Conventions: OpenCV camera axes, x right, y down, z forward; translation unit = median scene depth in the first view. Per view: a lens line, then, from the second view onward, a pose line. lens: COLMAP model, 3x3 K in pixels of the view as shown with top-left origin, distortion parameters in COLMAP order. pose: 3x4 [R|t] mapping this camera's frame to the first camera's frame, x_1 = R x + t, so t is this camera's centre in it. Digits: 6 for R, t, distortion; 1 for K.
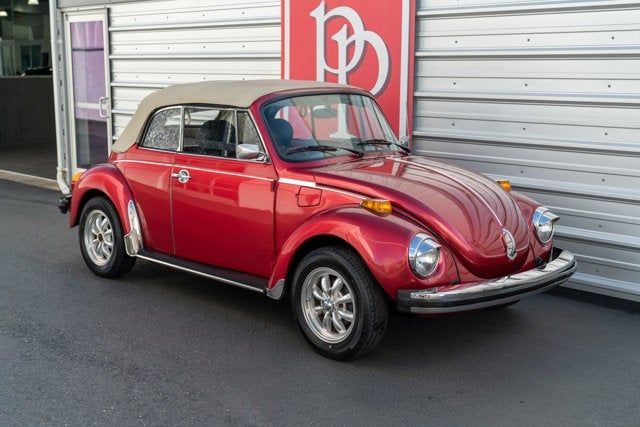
lens RADIAL K [[859.5, 0, 318.7], [0, 859.5, 212.1], [0, 0, 1]] dist [0.070015, 0.000000]
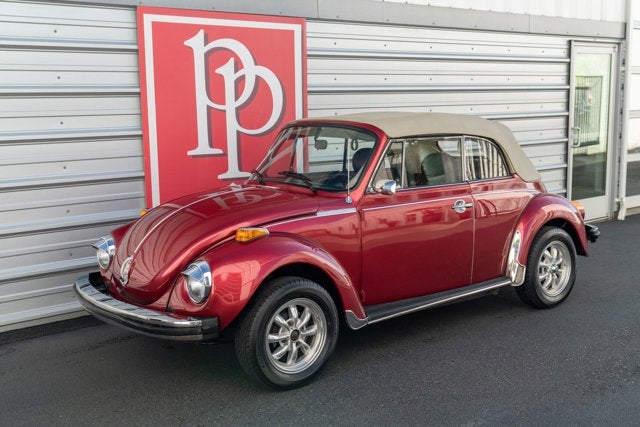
lens RADIAL K [[763.8, 0, 322.1], [0, 763.8, 211.2], [0, 0, 1]] dist [0.057938, 0.000000]
pose [[0.086888, -0.149214, 0.984980, -0.810961], [0.186481, 0.973679, 0.131052, -0.144366], [-0.978609, 0.172294, 0.112427, 0.832450]]
